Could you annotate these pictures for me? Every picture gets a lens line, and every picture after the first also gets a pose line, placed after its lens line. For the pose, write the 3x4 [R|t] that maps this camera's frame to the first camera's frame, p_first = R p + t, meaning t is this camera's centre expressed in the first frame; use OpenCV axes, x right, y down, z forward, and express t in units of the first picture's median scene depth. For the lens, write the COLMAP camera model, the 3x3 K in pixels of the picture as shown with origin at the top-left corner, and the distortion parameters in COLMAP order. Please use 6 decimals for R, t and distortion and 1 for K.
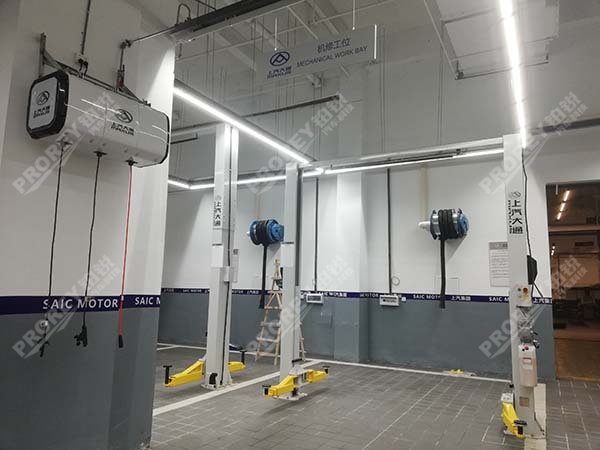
lens RADIAL K [[526.5, 0, 300.0], [0, 526.5, 225.0], [0, 0, 1]] dist [0.006851, 0.000259]
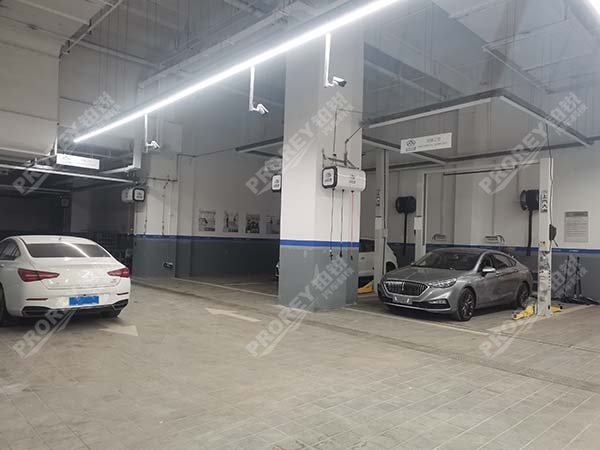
lens RADIAL K [[453.2, 0, 300.0], [0, 453.2, 225.0], [0, 0, 1]] dist [-0.000290, -0.000470]
pose [[0.956516, 0.000016, -0.291679, 0.027670], [0.022736, 0.996953, 0.074615, -0.040622], [0.290791, -0.078002, 0.953602, -0.395846]]
